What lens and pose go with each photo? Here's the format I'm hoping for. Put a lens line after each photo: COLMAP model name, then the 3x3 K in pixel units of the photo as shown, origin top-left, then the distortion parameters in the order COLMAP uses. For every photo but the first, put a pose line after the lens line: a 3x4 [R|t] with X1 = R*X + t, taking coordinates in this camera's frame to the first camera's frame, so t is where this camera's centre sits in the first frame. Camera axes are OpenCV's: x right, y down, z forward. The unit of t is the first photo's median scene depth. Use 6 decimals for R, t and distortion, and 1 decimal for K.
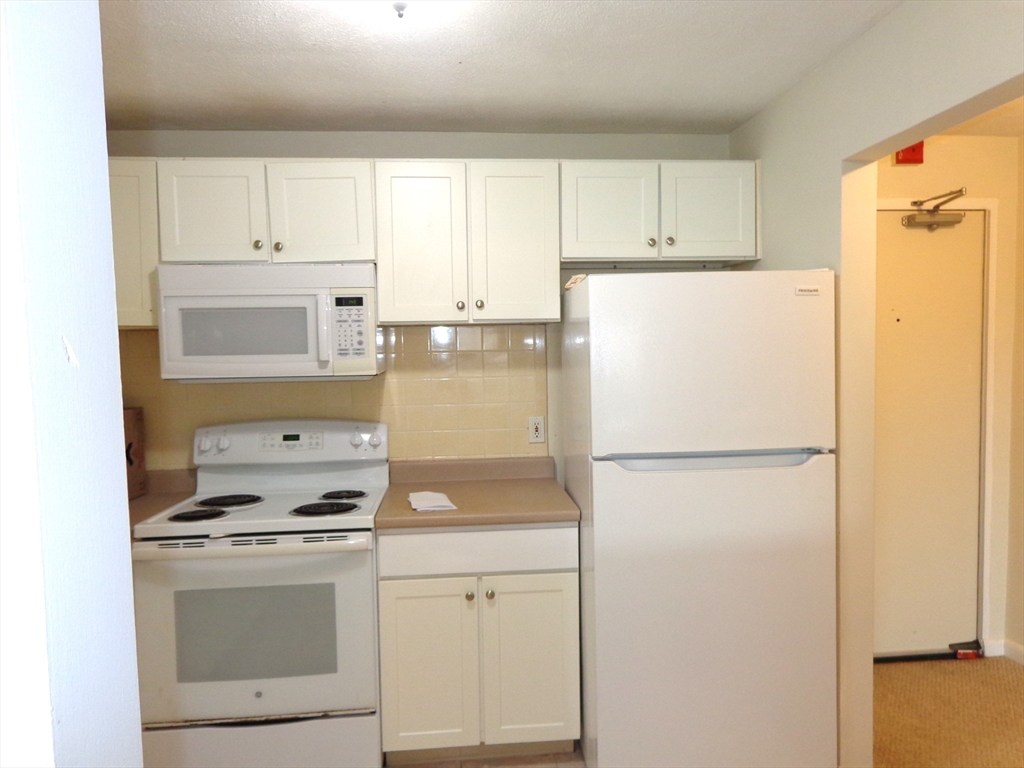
lens RADIAL K [[720.5, 0, 512.0], [0, 720.5, 384.0], [0, 0, 1]] dist [-0.004481, -0.002863]
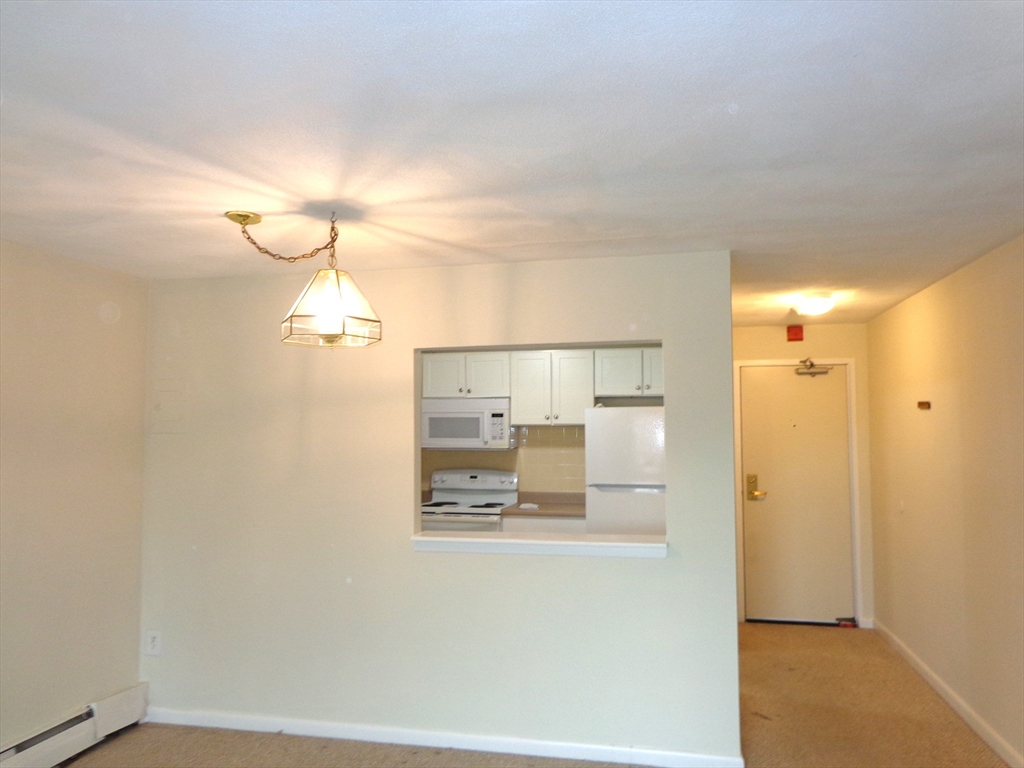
lens RADIAL K [[720.5, 0, 512.0], [0, 720.5, 384.0], [0, 0, 1]] dist [-0.004481, -0.002863]
pose [[0.950388, -0.002943, -0.311054, 0.494409], [-0.033205, 0.993282, -0.110850, 0.034848], [0.309290, 0.115679, 0.943906, -1.073431]]
